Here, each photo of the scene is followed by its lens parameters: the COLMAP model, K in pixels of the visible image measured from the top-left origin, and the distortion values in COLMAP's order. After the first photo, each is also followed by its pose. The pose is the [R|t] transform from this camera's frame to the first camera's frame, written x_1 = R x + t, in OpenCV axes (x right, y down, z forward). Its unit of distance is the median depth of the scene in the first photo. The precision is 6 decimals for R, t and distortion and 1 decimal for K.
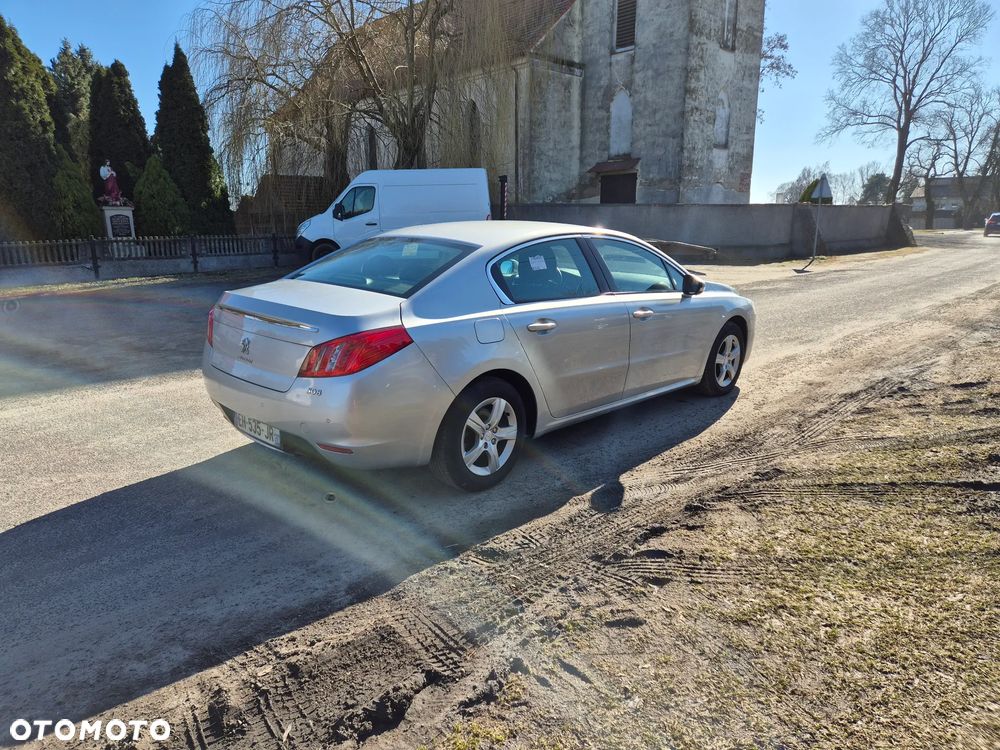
lens RADIAL K [[662.6, 0, 501.1], [0, 662.6, 372.1], [0, 0, 1]] dist [0.072370, -0.056556]
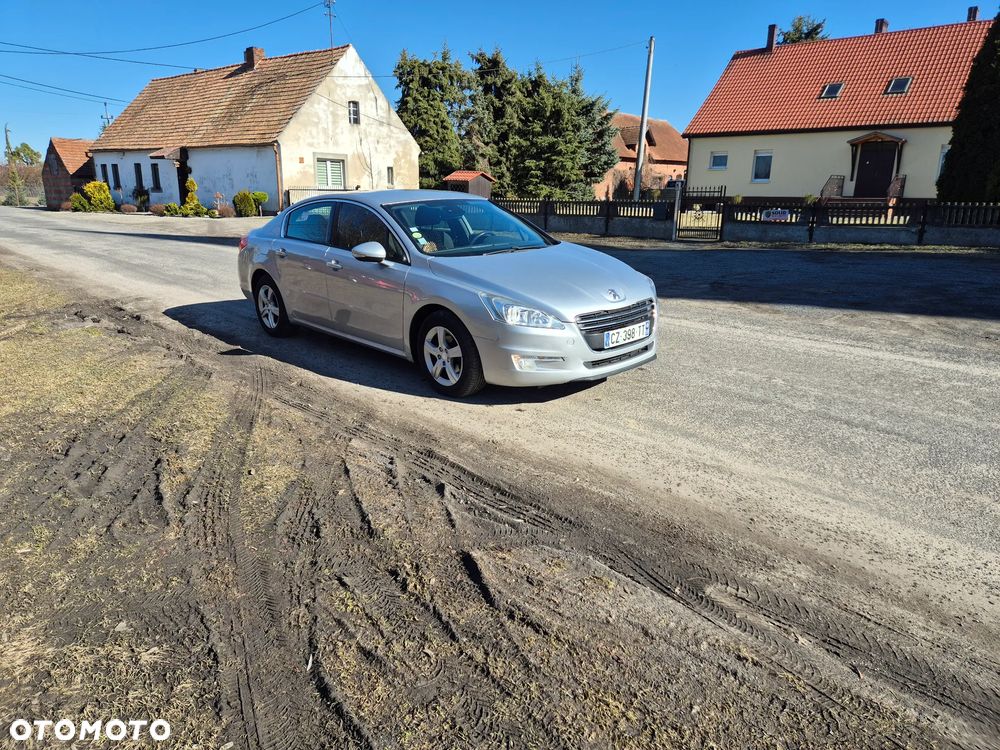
lens RADIAL K [[662.6, 0, 494.6], [0, 662.6, 368.6], [0, 0, 1]] dist [0.072370, -0.056556]
pose [[-0.040719, 0.266257, -0.963042, 1.538445], [-0.220364, 0.937715, 0.268572, -0.325423], [0.974567, 0.223156, 0.020490, 1.389148]]
